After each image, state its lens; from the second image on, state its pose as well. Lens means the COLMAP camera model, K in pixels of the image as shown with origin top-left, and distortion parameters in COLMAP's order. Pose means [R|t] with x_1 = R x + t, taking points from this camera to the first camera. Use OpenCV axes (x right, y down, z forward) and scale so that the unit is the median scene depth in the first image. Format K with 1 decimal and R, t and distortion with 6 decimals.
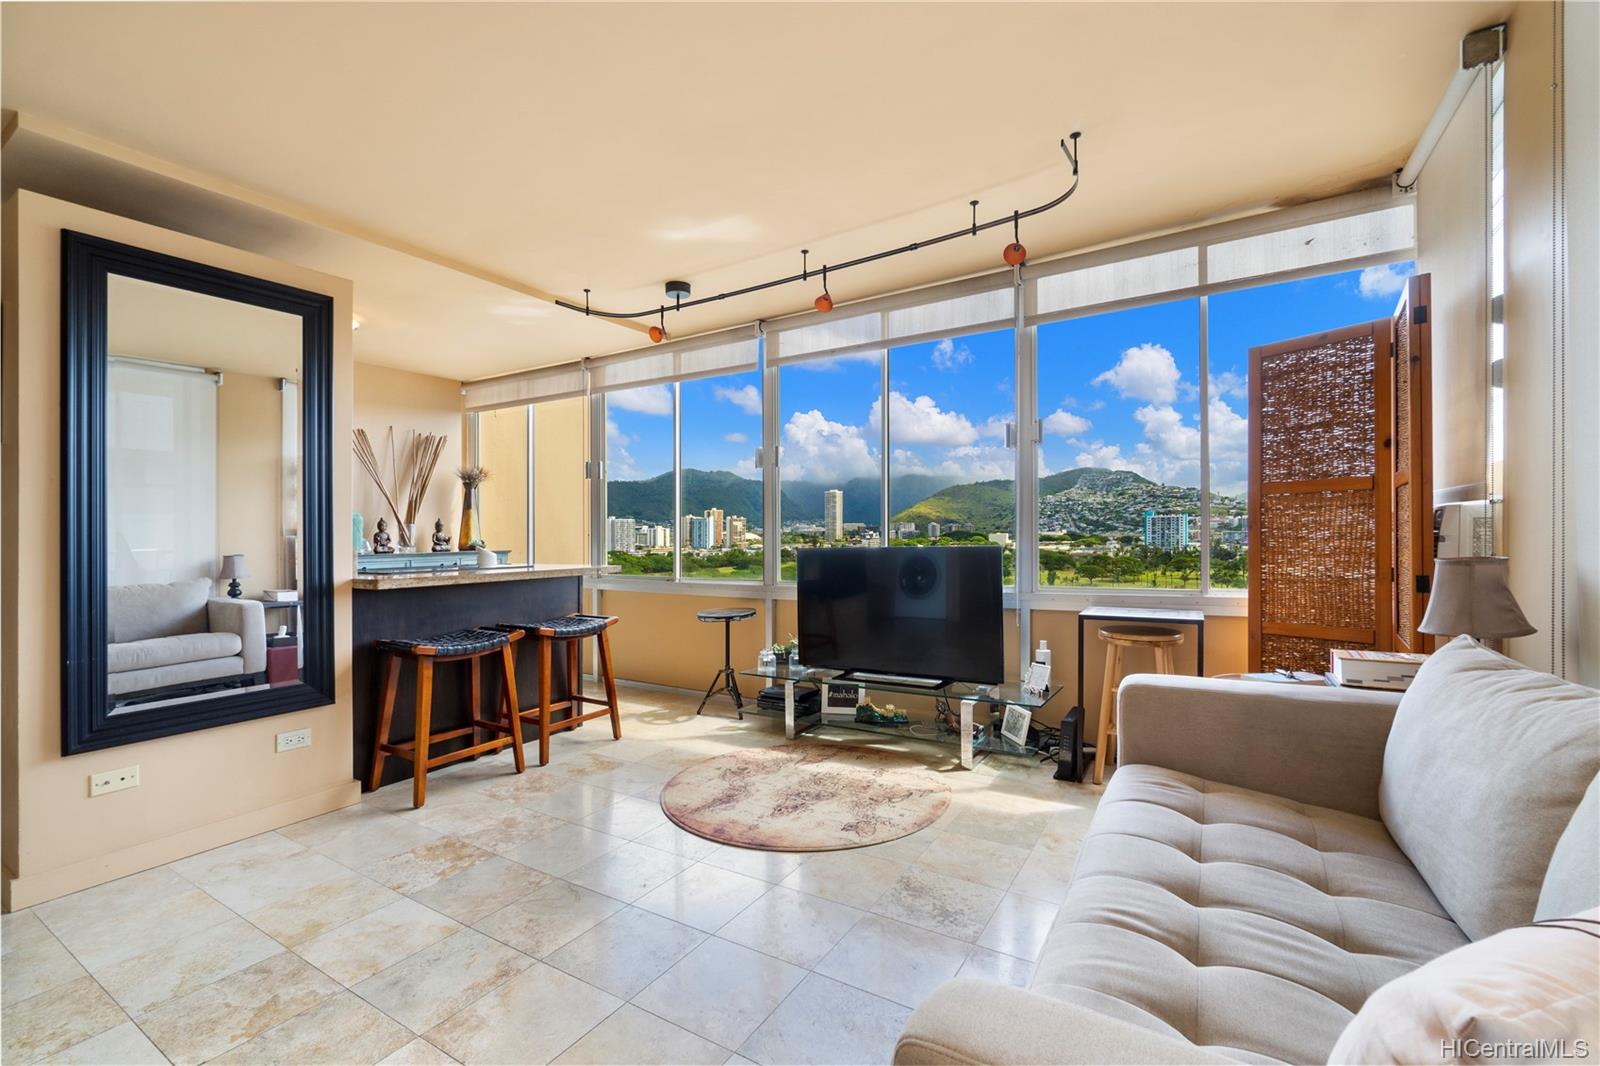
lens RADIAL K [[705.6, 0, 824.1], [0, 705.6, 527.0], [0, 0, 1]] dist [0.000757, 0.000156]
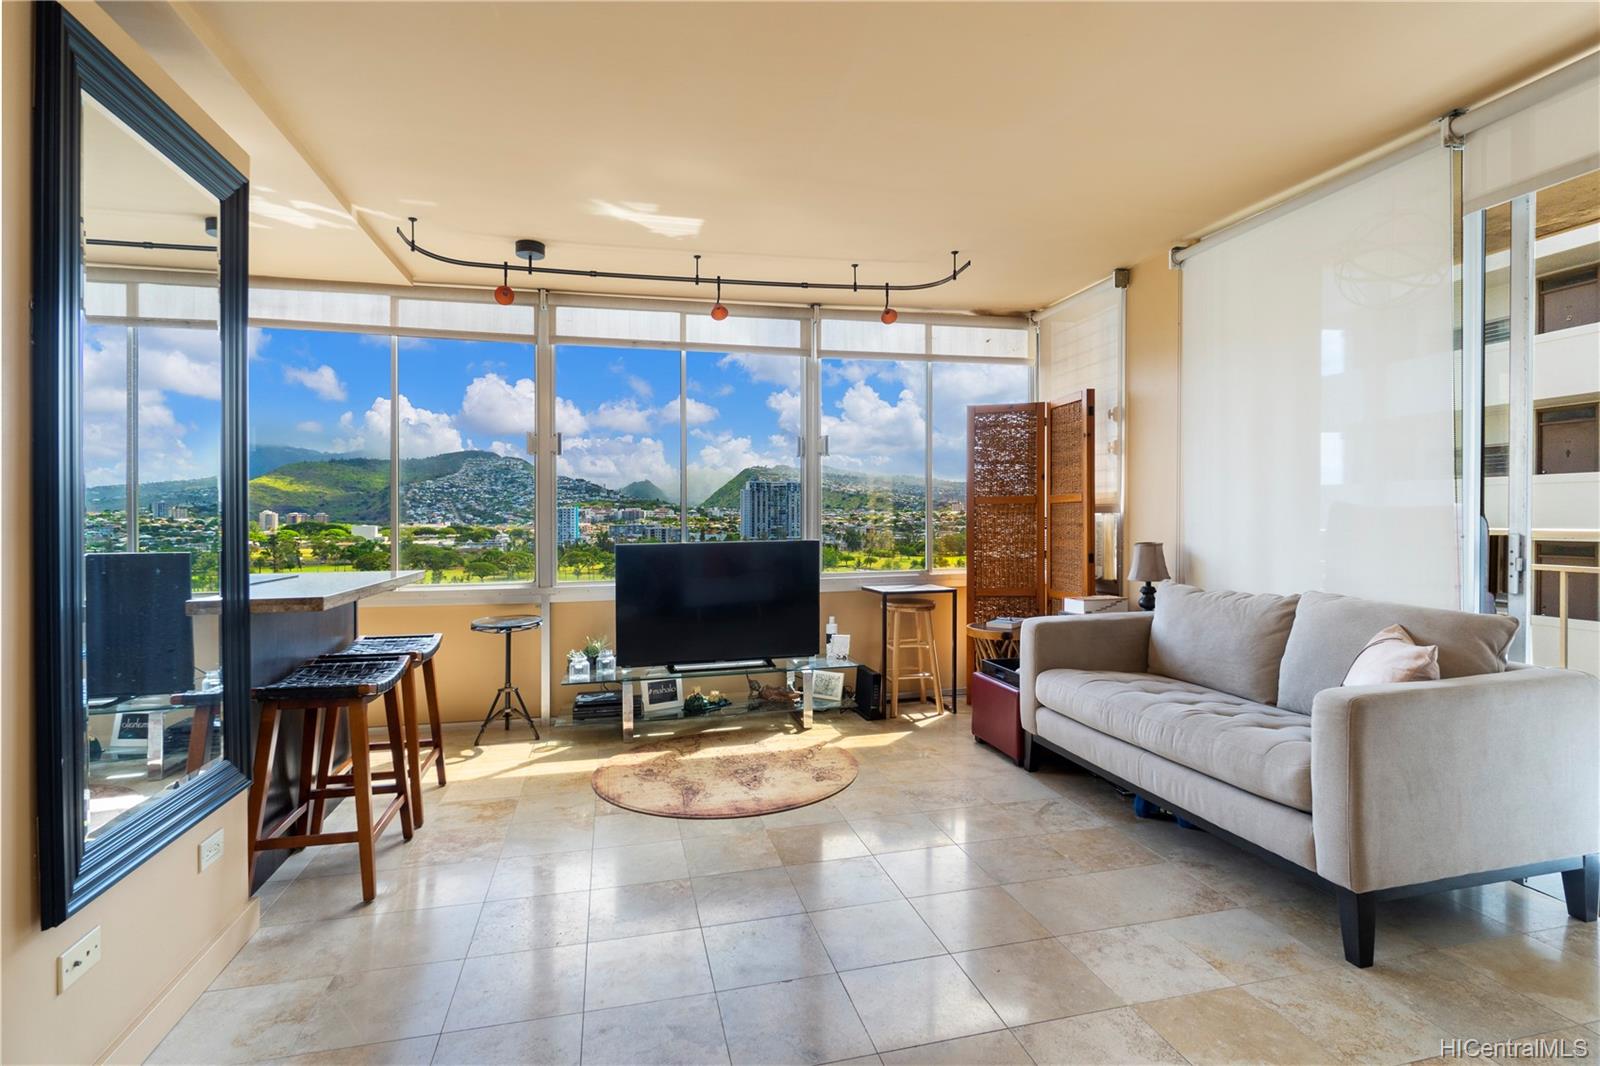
lens RADIAL K [[780.6, 0, 853.4], [0, 780.6, 529.7], [0, 0, 1]] dist [0.002487, -0.000069]
pose [[0.673488, -0.001936, 0.739195, -0.763133], [-0.008436, 0.999911, 0.010305, -0.006478], [-0.739150, -0.013176, 0.673412, 0.064680]]
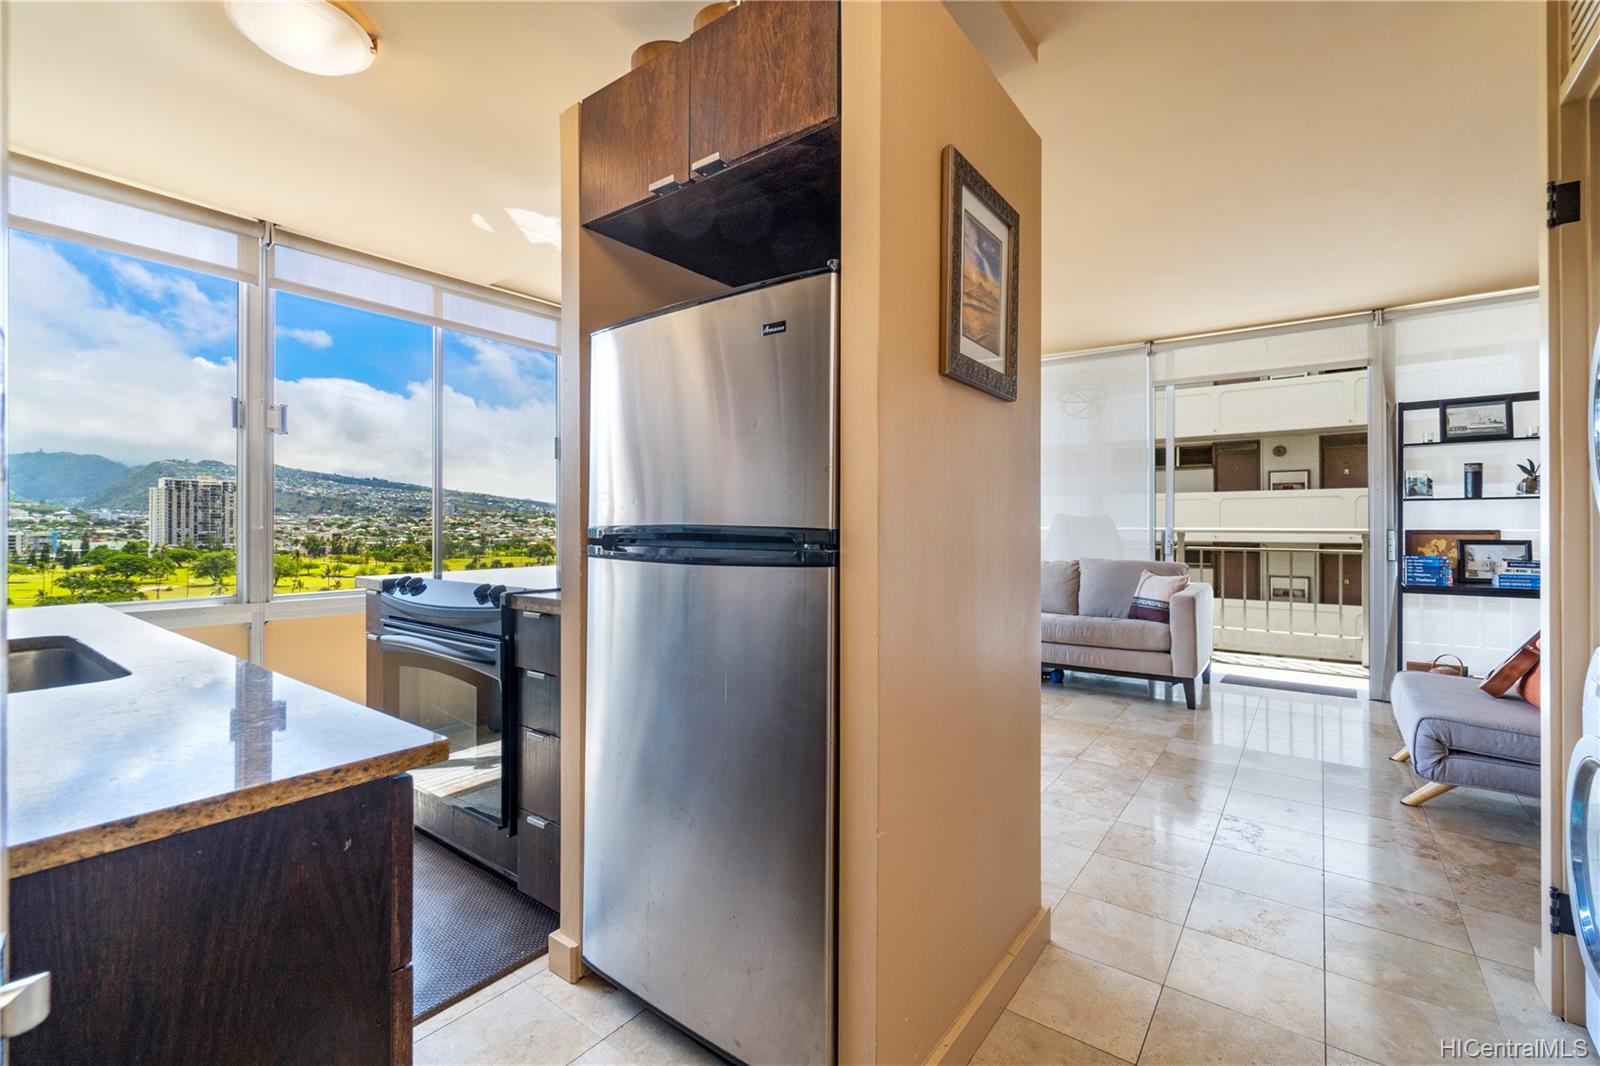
lens RADIAL K [[679.1, 0, 819.4], [0, 679.1, 525.0], [0, 0, 1]] dist [0.013315, -0.000338]
pose [[0.071519, 0.009848, 0.997391, -1.444113], [-0.008705, 0.999919, -0.009249, 0.016354], [-0.997401, -0.008021, 0.071599, 0.881466]]
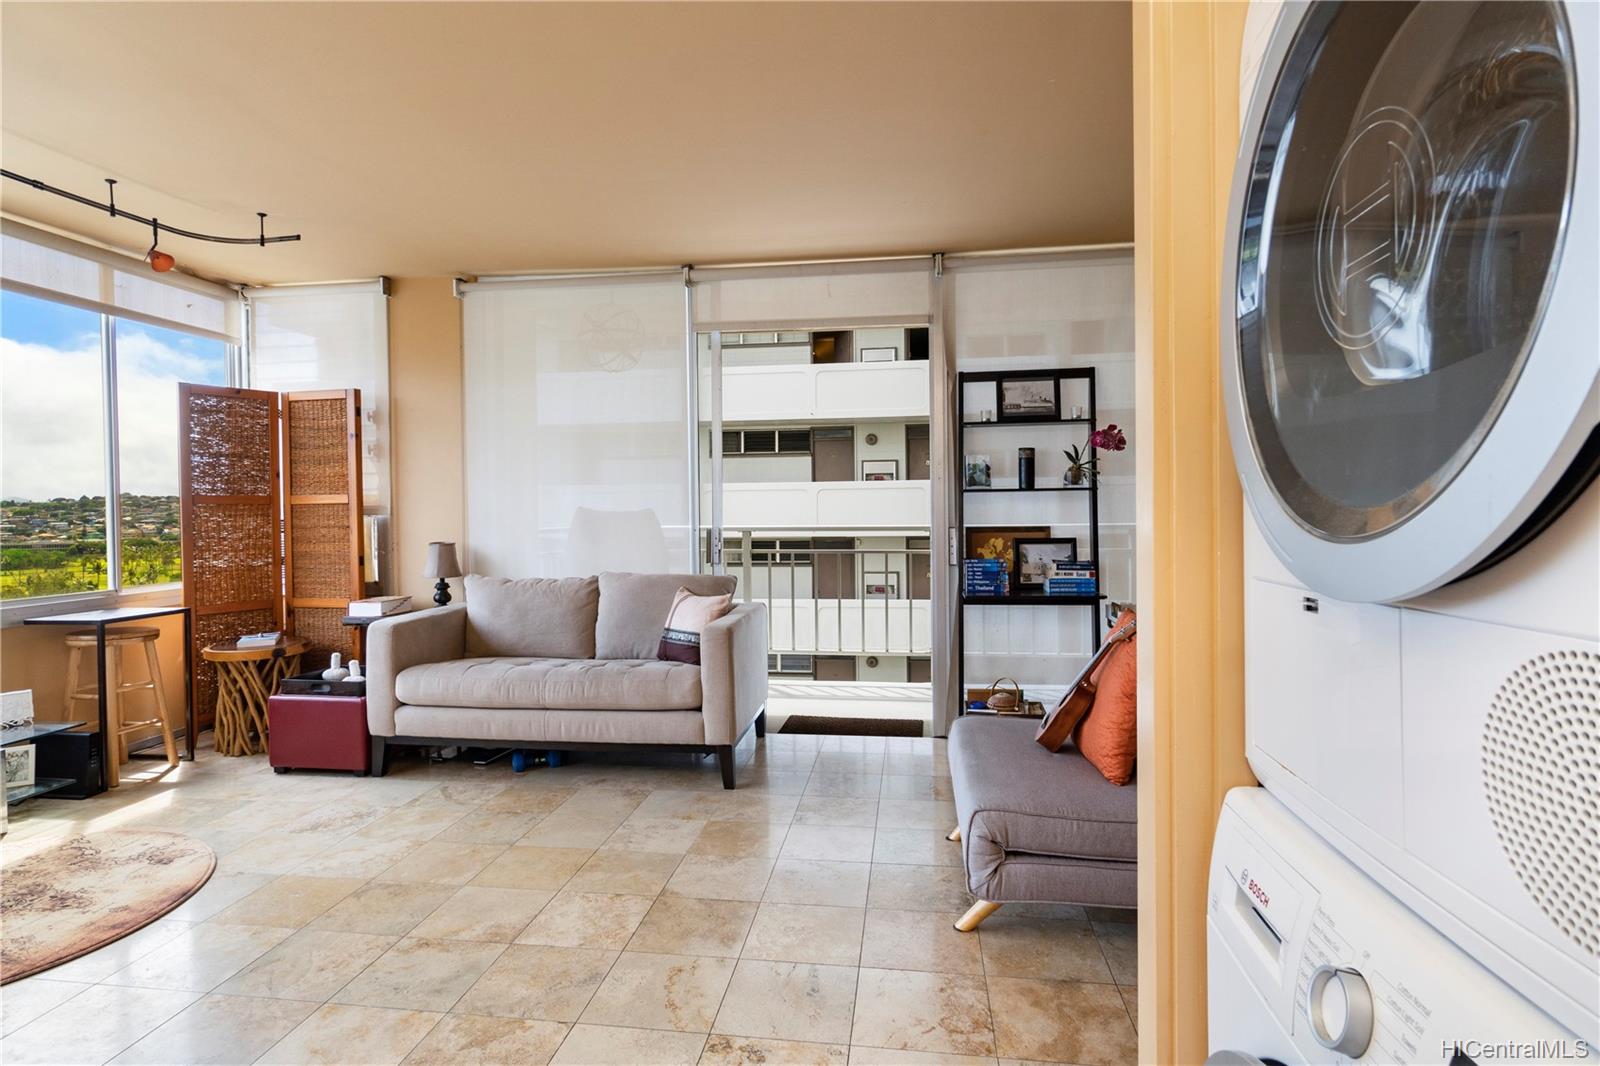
lens RADIAL K [[777.6, 0, 803.5], [0, 777.6, 531.7], [0, 0, 1]] dist [-0.000318, -0.000793]
pose [[-0.403523, -0.003677, 0.914962, -1.028238], [0.006113, 0.999959, 0.006714, 0.000096], [-0.914949, 0.008303, -0.403484, 0.550258]]
